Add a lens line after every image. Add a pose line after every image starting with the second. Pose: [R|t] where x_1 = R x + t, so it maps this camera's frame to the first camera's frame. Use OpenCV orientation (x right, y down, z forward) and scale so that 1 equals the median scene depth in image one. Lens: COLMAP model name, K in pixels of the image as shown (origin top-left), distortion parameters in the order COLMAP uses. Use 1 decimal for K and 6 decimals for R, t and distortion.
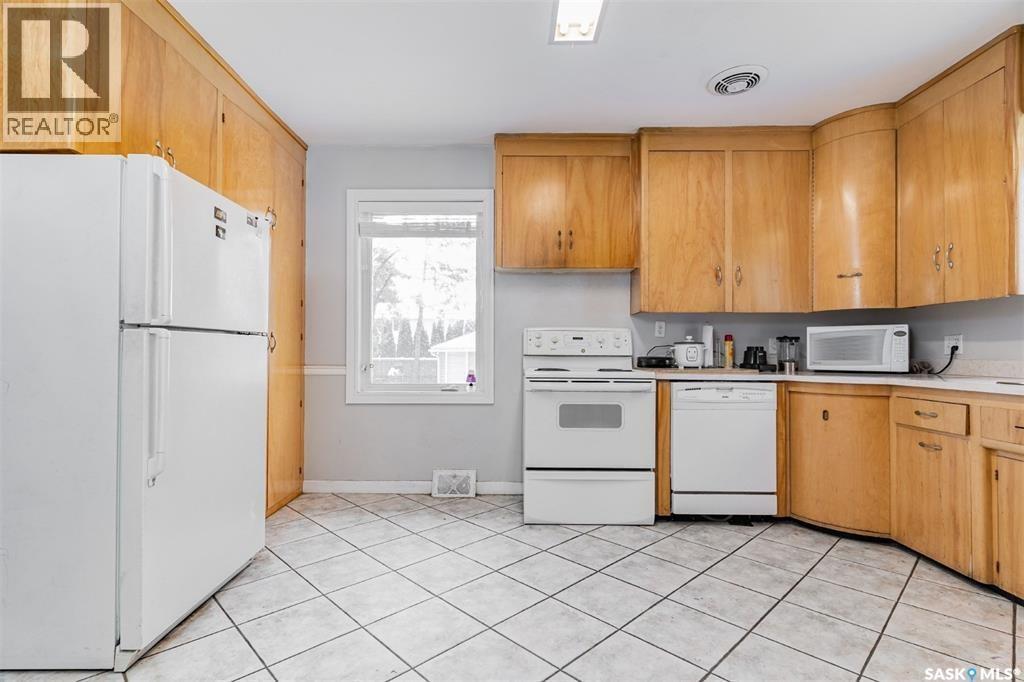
lens RADIAL K [[480.9, 0, 507.1], [0, 480.9, 346.2], [0, 0, 1]] dist [-0.000162, 0.001937]
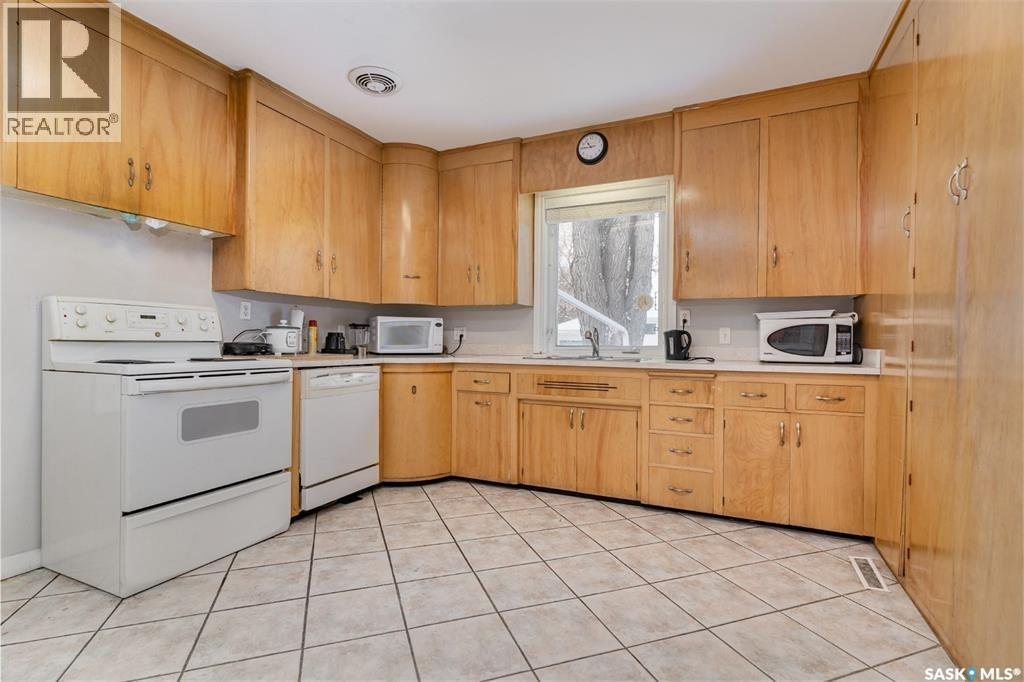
lens RADIAL K [[480.9, 0, 501.6], [0, 480.9, 342.7], [0, 0, 1]] dist [-0.000162, 0.001937]
pose [[0.430395, -0.003022, 0.902636, -0.312601], [-0.019745, 0.999724, 0.012762, 0.003086], [-0.902425, -0.023315, 0.430216, 0.248778]]
